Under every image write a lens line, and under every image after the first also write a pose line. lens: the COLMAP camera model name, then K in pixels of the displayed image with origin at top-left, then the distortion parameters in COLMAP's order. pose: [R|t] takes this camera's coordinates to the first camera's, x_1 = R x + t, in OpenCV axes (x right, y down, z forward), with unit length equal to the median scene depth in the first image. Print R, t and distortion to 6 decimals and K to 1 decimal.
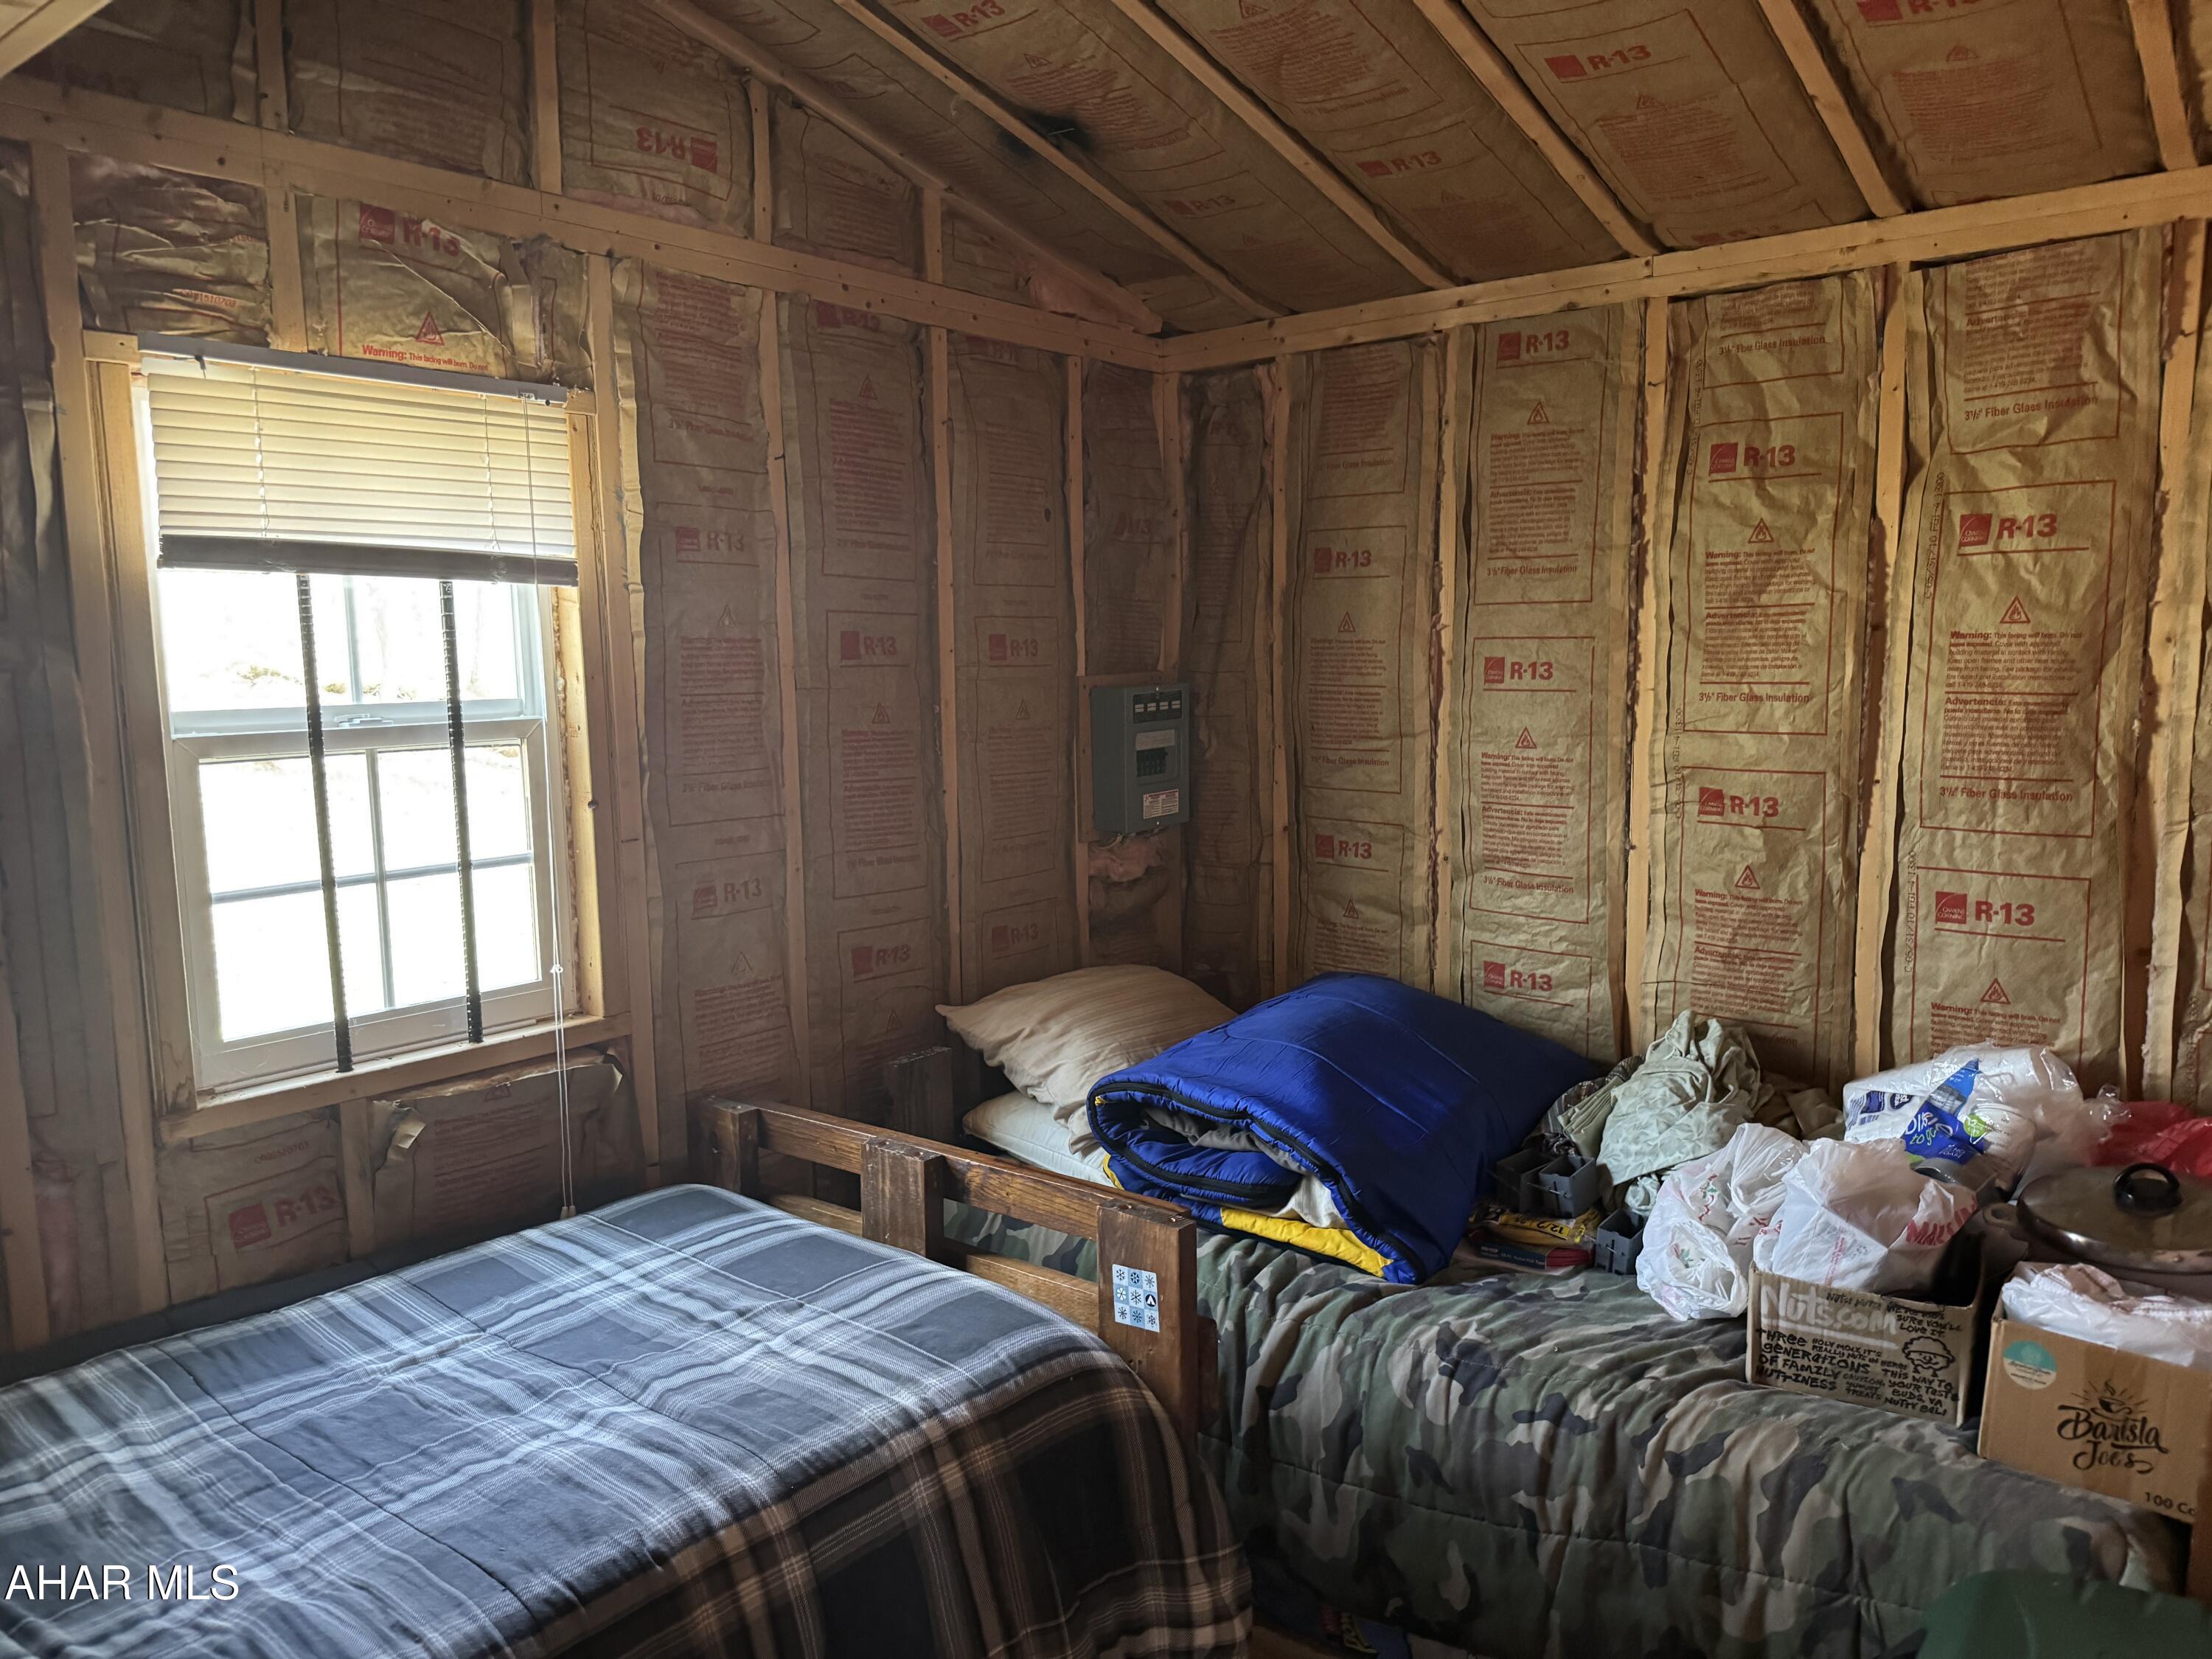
lens RADIAL K [[1567.3, 0, 1106.8], [0, 1567.3, 832.8], [0, 0, 1]] dist [-0.000089, 0.000006]
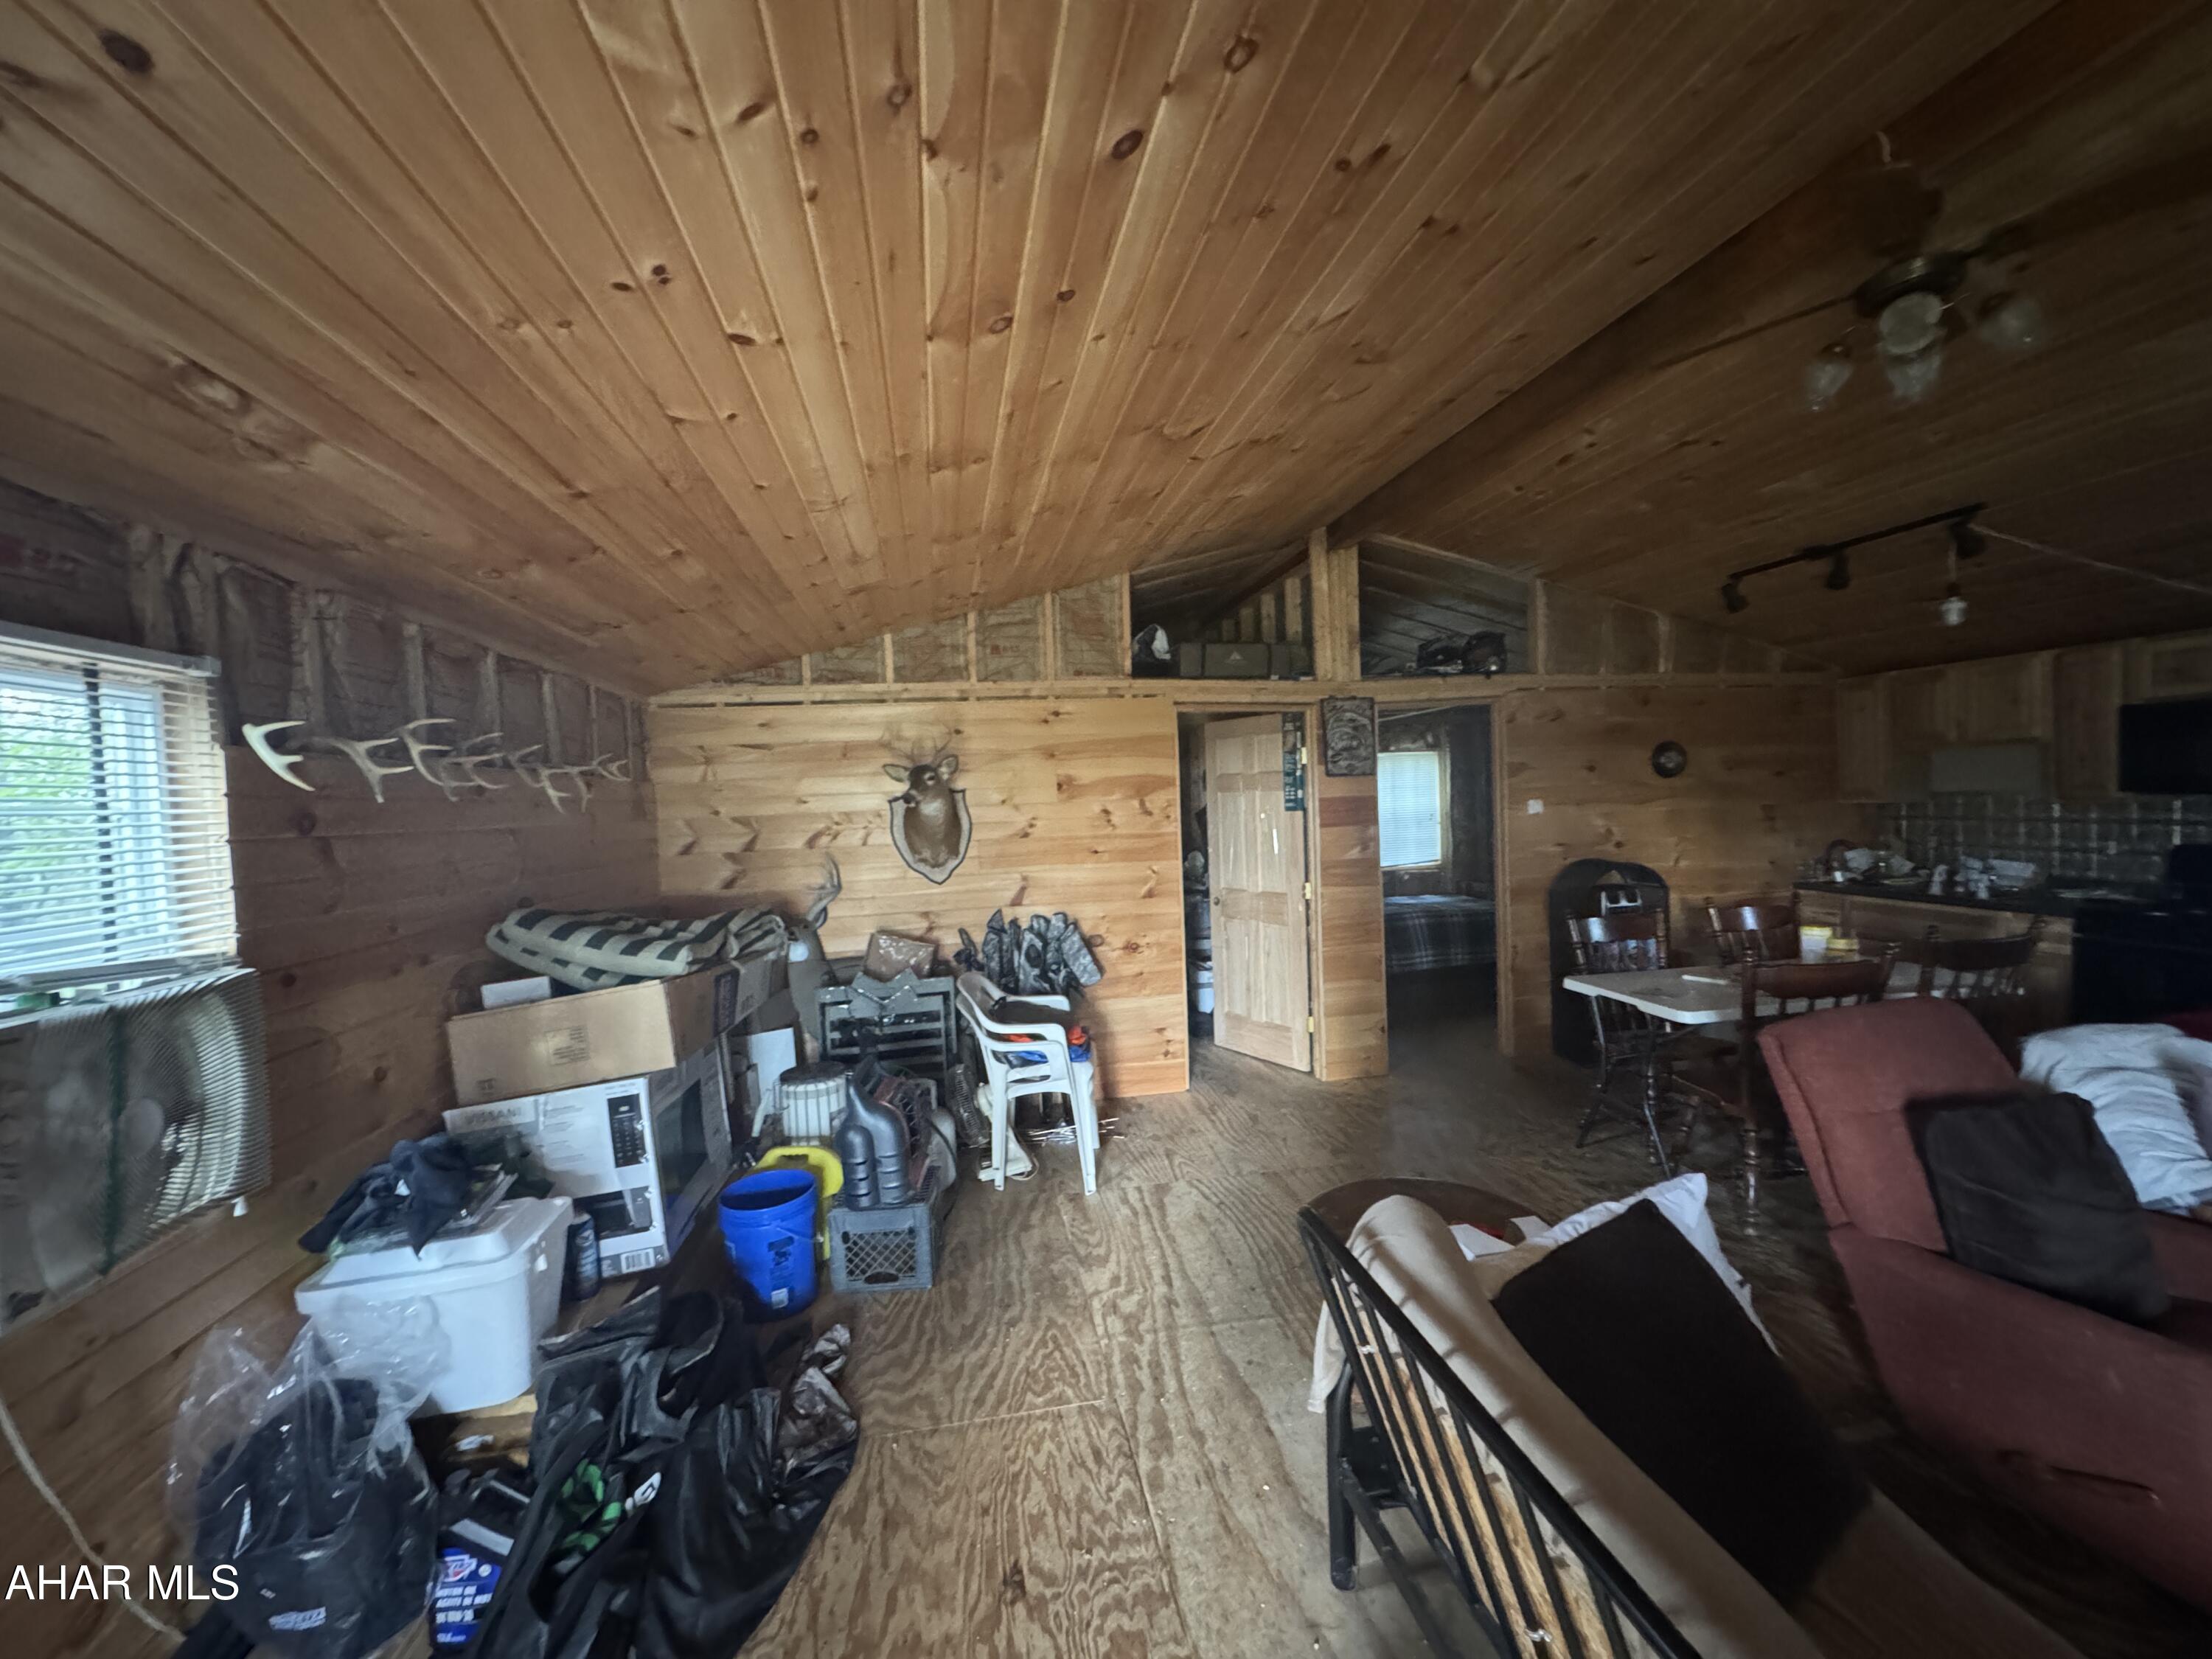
lens RADIAL K [[881.9, 0, 1105.7], [0, 881.9, 829.4], [0, 0, 1]] dist [-0.004116, 0.000205]
pose [[0.761103, 0.001869, -0.648629, 0.825296], [-0.050940, 0.997080, -0.056899, 0.256750], [0.646628, 0.076347, 0.758975, -2.204140]]
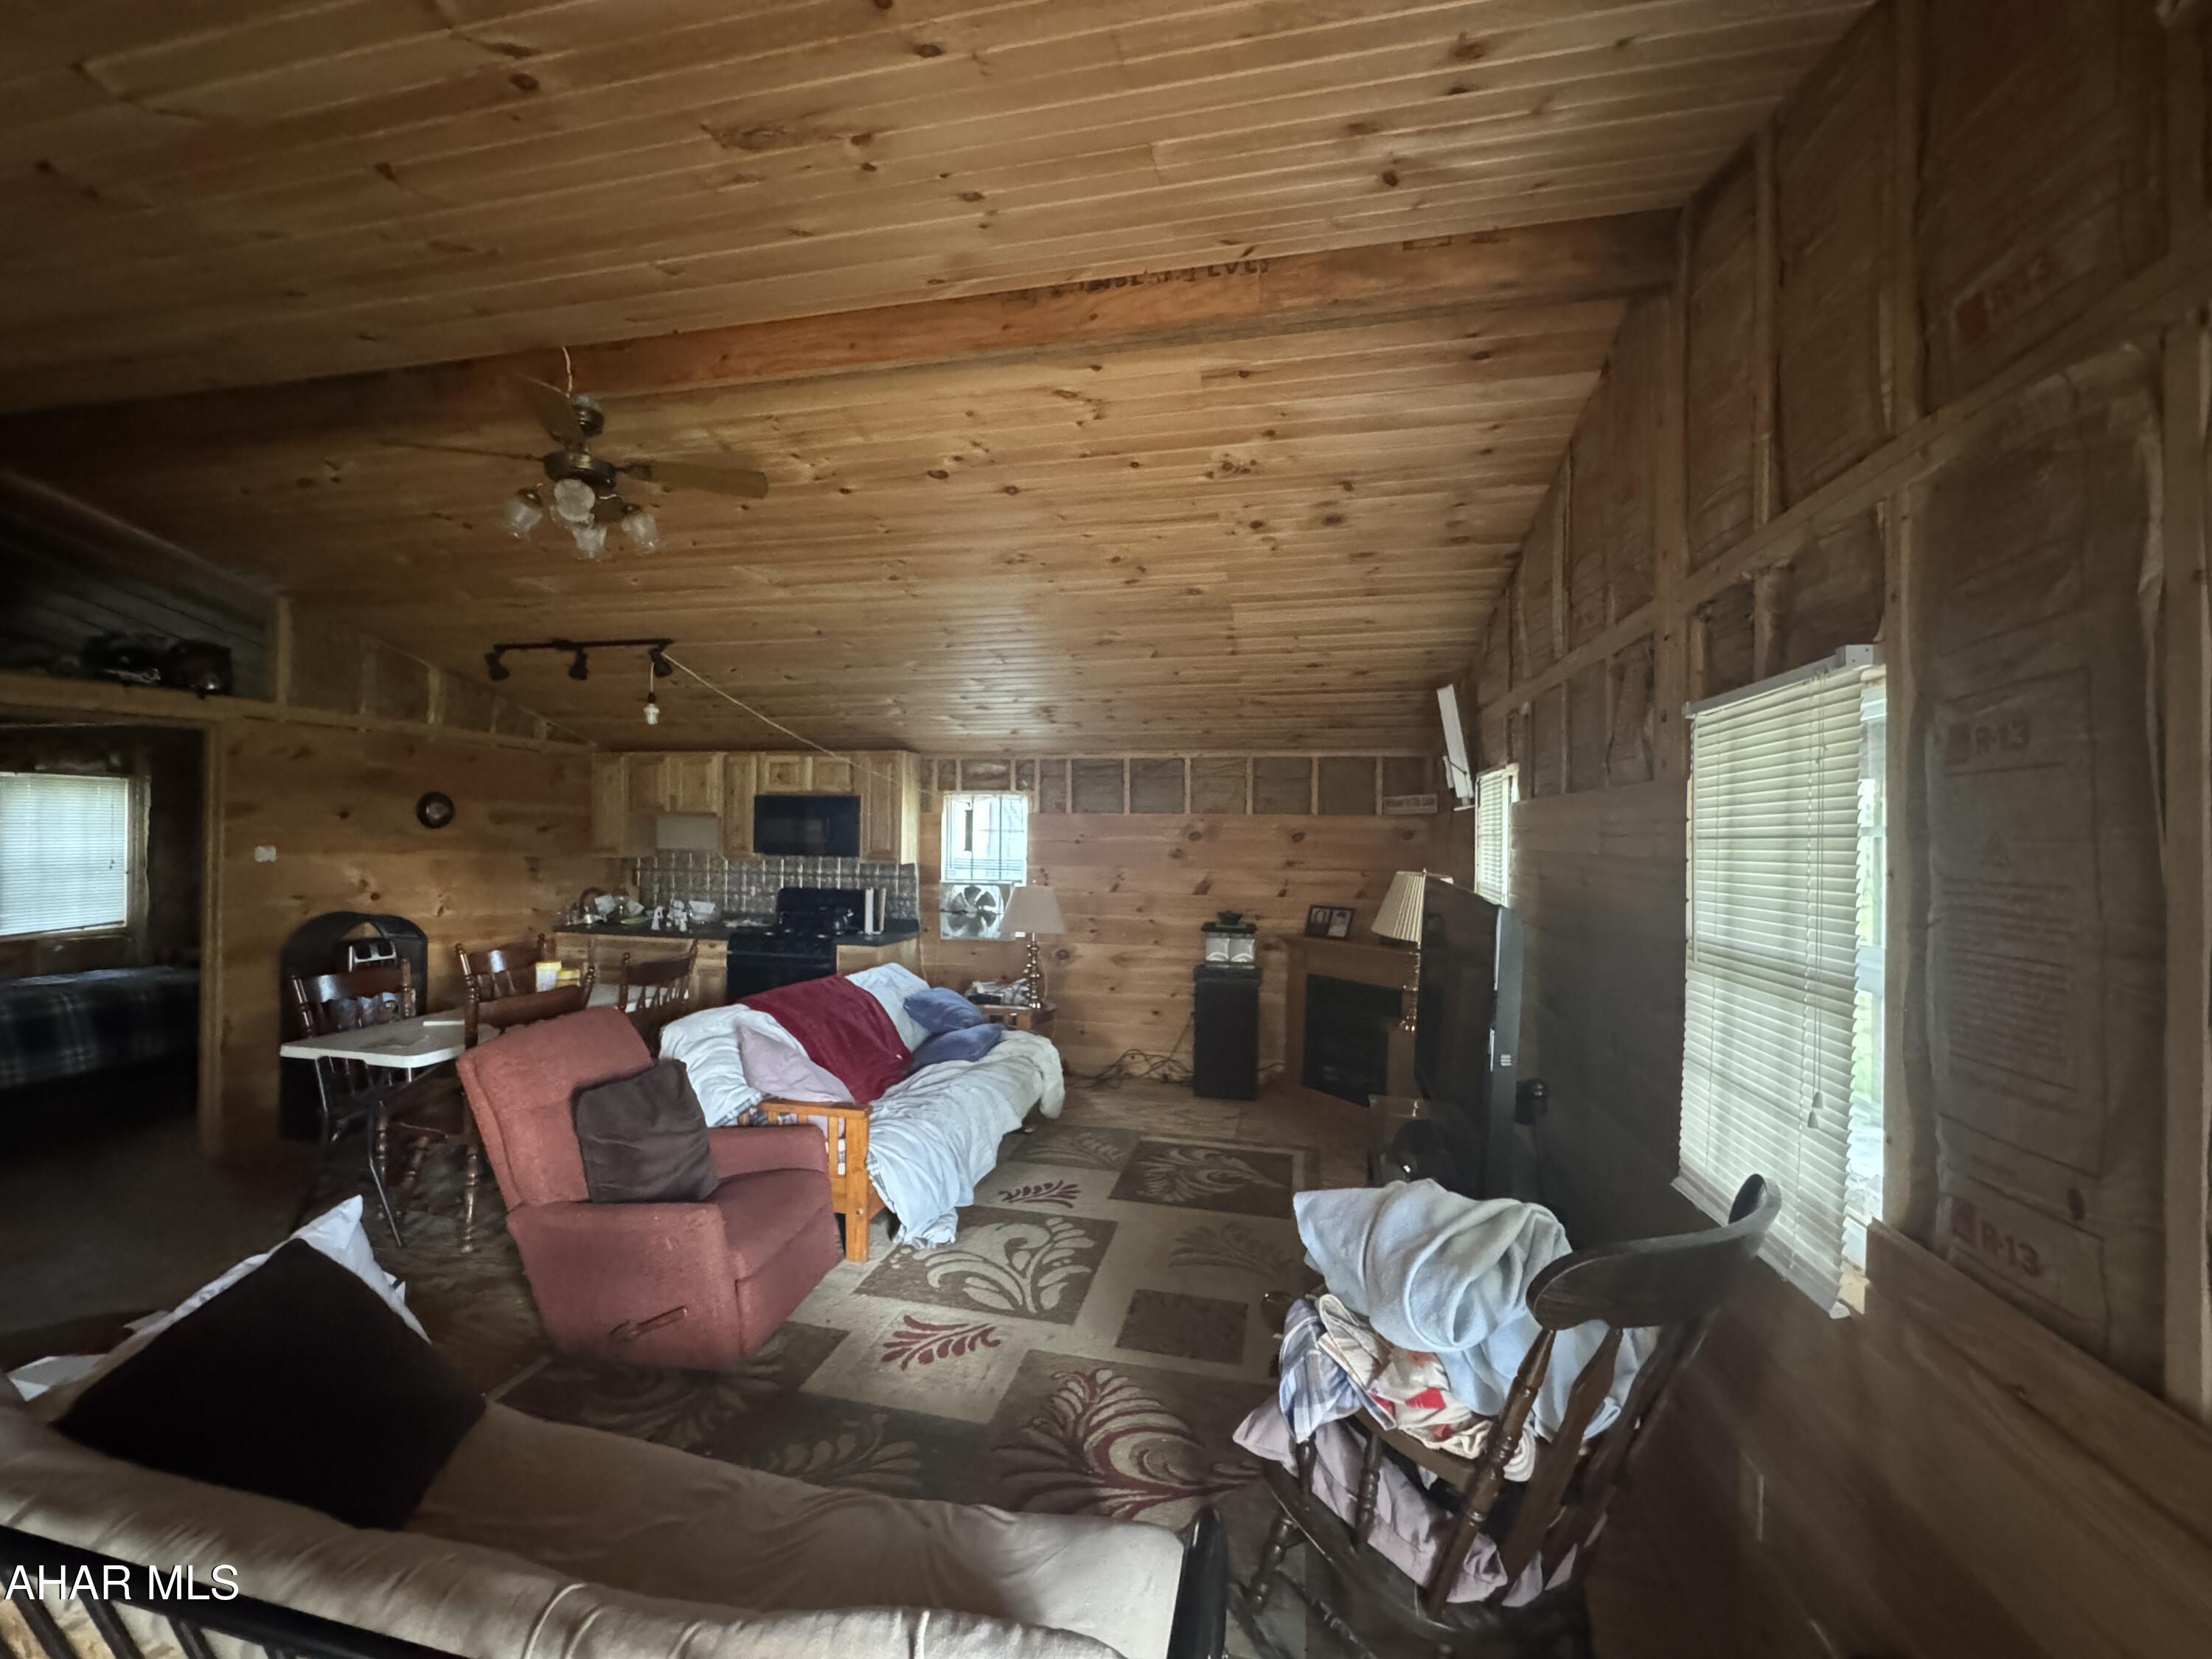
lens RADIAL K [[881.9, 0, 1101.9], [0, 881.9, 829.1], [0, 0, 1]] dist [-0.004116, 0.000205]
pose [[0.890422, 0.022096, 0.454600, 0.961292], [0.038291, 0.991643, -0.123199, 0.270797], [-0.453523, 0.127106, 0.882134, -2.354760]]
